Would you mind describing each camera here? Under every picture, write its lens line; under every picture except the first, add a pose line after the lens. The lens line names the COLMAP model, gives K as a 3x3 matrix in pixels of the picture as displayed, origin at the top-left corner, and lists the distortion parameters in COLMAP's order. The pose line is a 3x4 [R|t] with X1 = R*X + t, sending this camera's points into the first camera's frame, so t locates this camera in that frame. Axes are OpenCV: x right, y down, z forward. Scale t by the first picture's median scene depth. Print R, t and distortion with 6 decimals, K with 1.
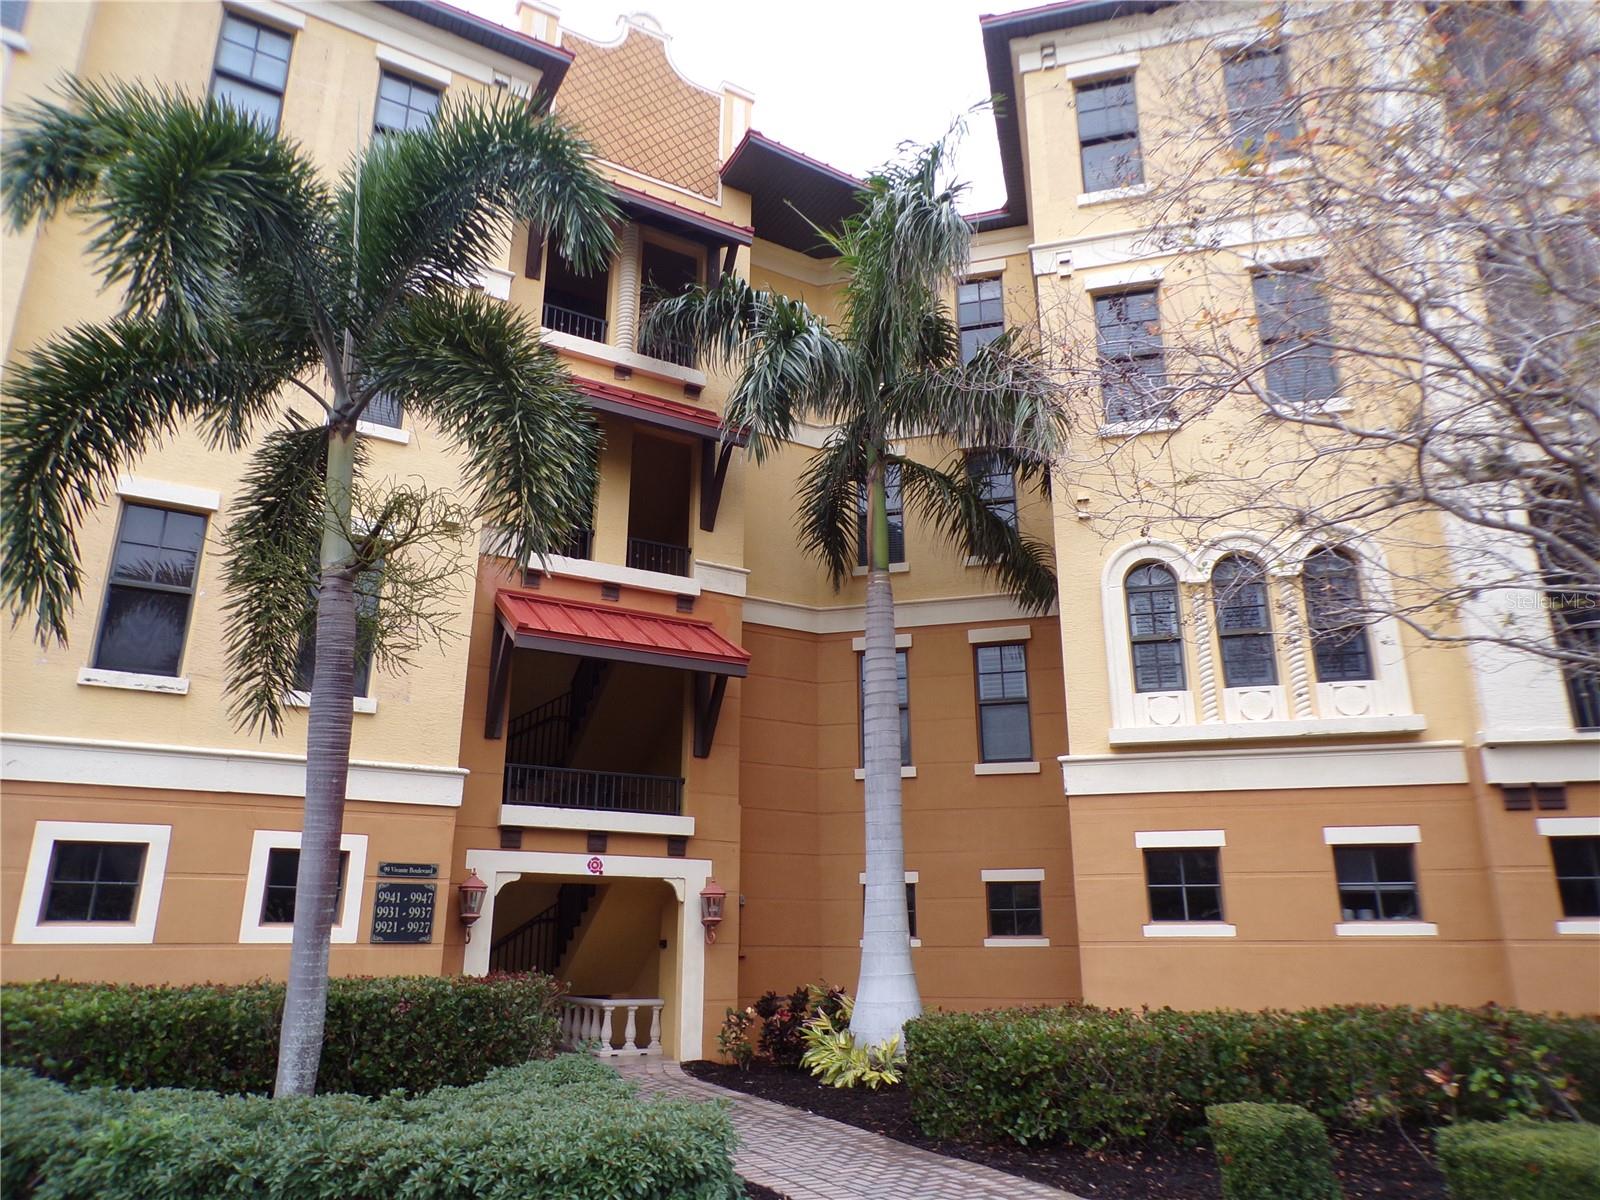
lens RADIAL K [[1106.4, 0, 806.8], [0, 1106.4, 608.4], [0, 0, 1]] dist [0.024831, 0.001268]
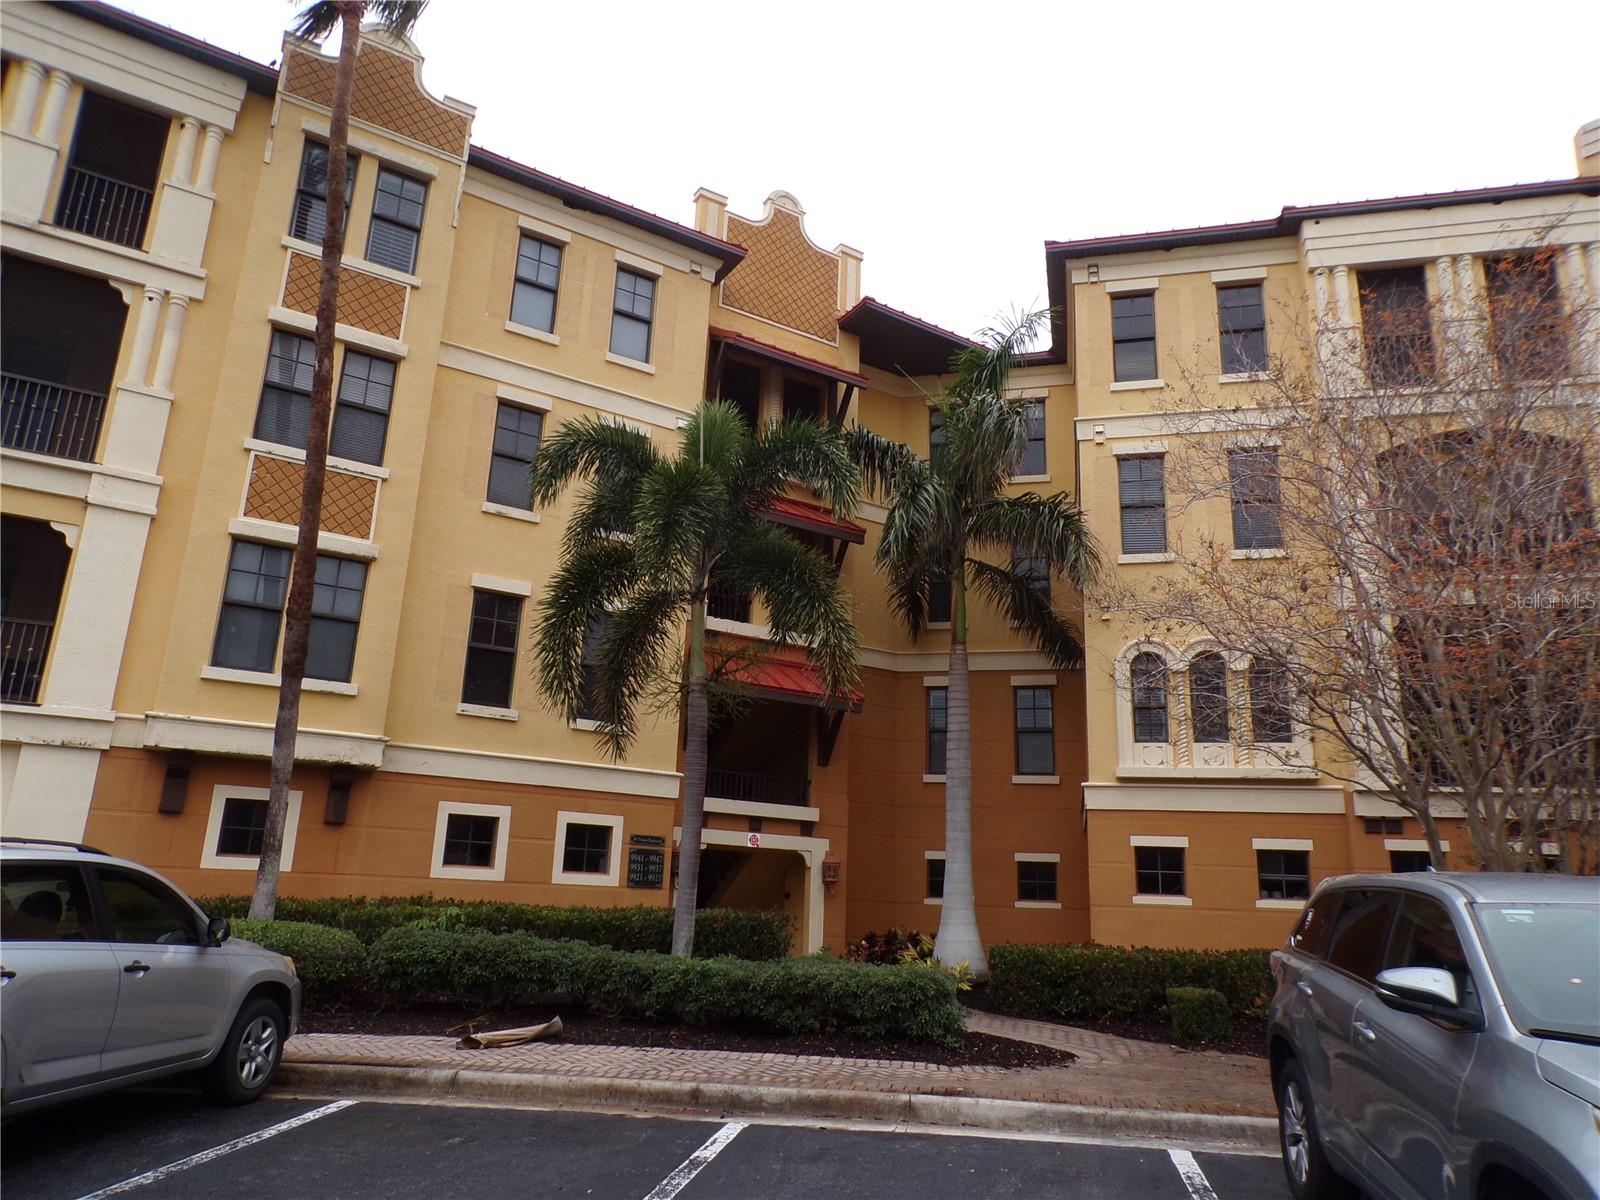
lens RADIAL K [[1106.4, 0, 806.8], [0, 1106.4, 608.4], [0, 0, 1]] dist [0.024831, 0.001268]
pose [[0.999038, 0.042376, 0.011305, -0.162933], [-0.042726, 0.998549, 0.032773, -0.128663], [-0.009900, -0.033225, 0.999399, -0.464457]]
